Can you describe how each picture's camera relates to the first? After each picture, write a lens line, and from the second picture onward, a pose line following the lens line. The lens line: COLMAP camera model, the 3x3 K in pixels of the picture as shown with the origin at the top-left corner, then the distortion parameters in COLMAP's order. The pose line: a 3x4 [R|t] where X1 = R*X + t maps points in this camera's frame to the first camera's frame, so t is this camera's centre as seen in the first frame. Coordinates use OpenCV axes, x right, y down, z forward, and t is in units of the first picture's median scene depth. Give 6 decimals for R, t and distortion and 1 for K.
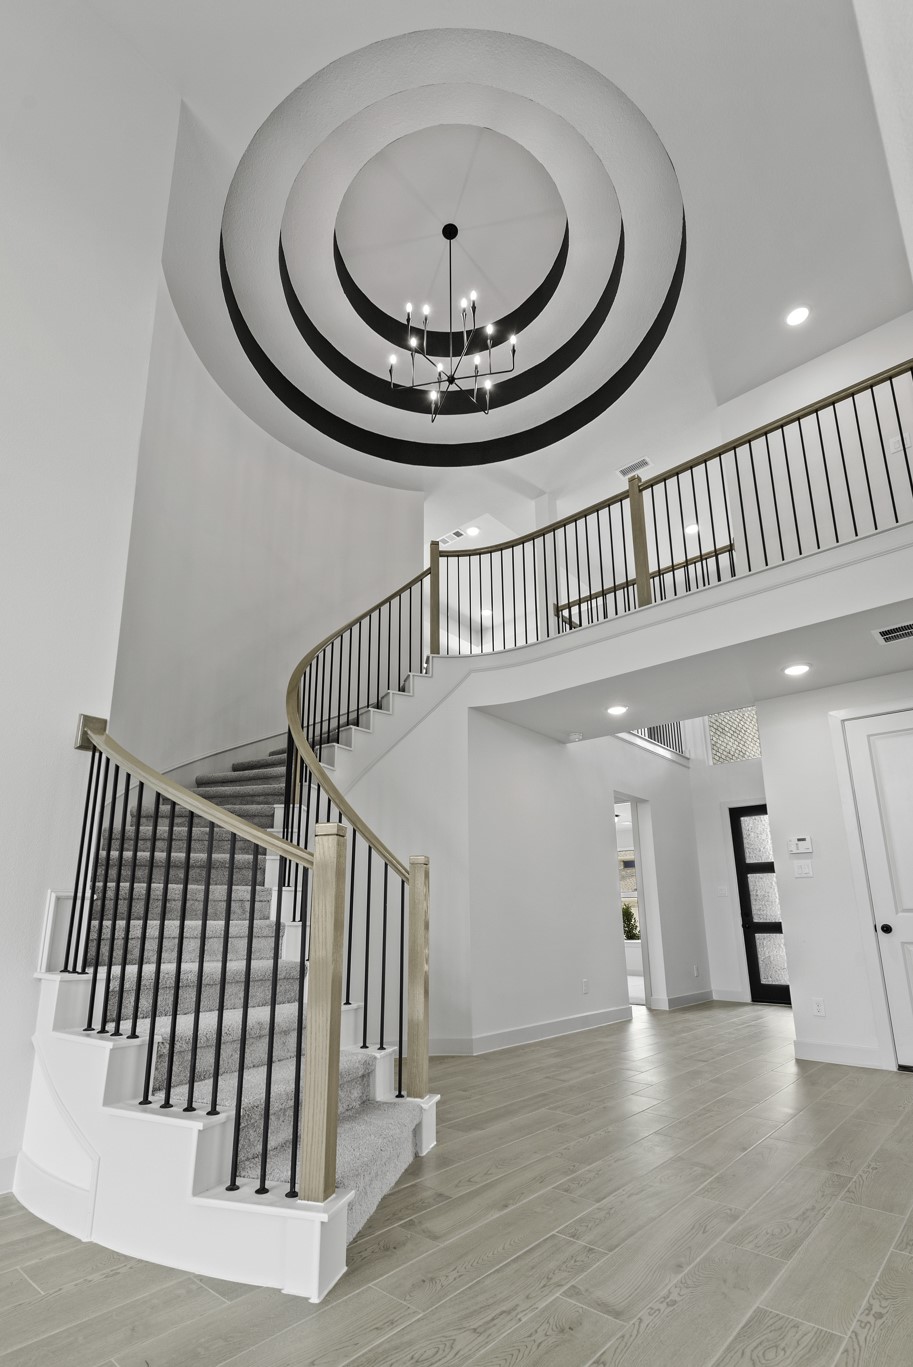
lens RADIAL K [[662.0, 0, 435.2], [0, 662.0, 761.7], [0, 0, 1]] dist [0.012966, -0.000052]
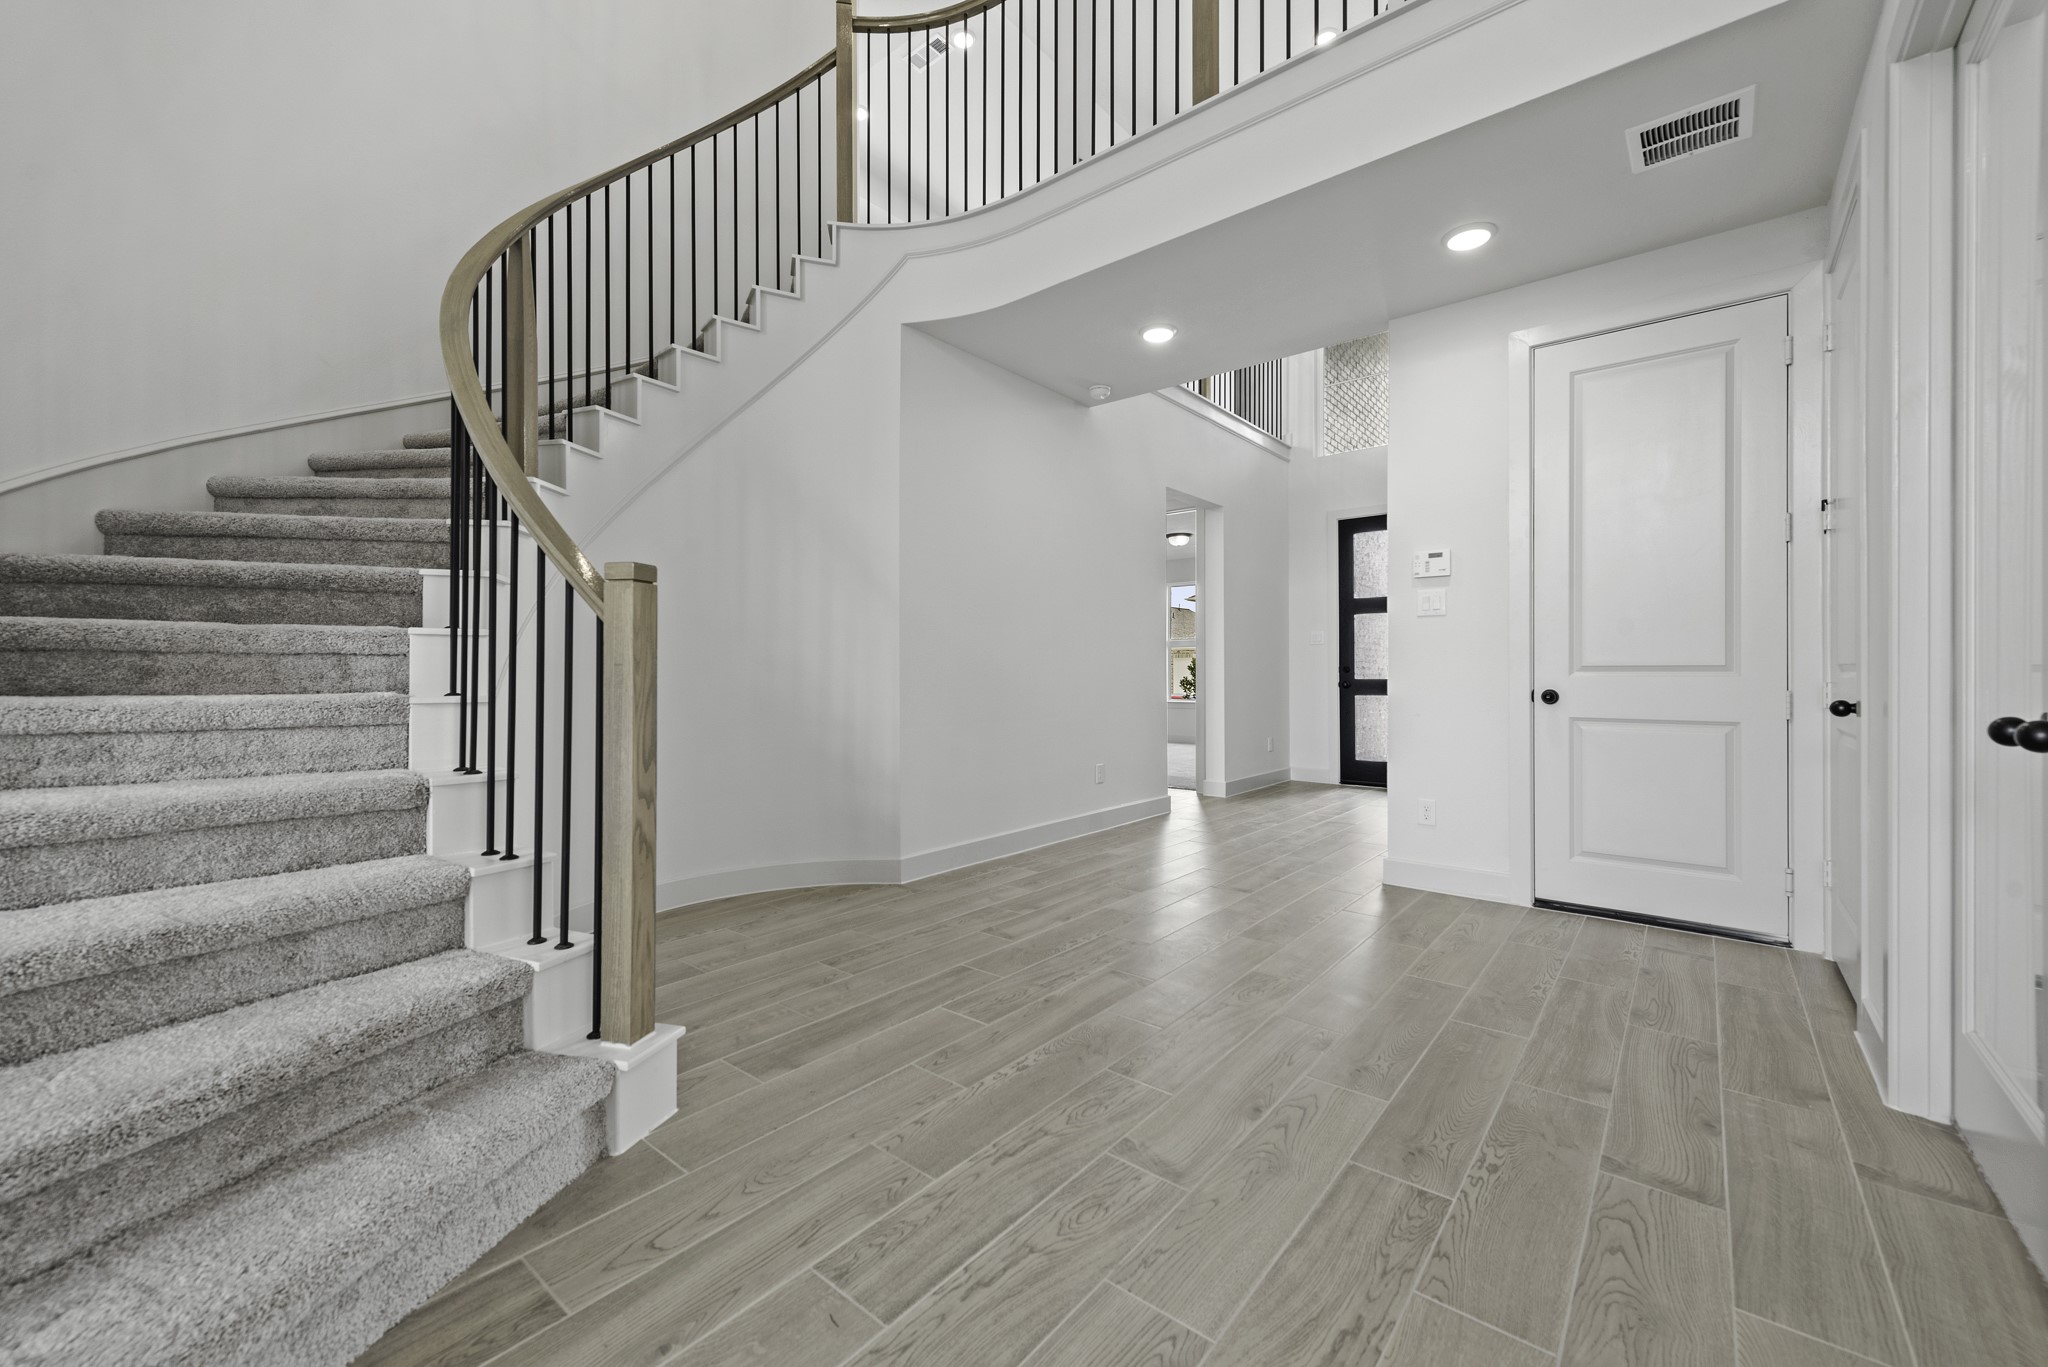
lens RADIAL K [[807.5, 0, 1029.5], [0, 807.5, 674.6], [0, 0, 1]] dist [0.008799, -0.002841]
pose [[0.999144, 0.000462, 0.041371, 0.148897], [-0.010259, 0.971476, 0.236918, 0.052649], [-0.040081, -0.237139, 0.970648, 0.269634]]
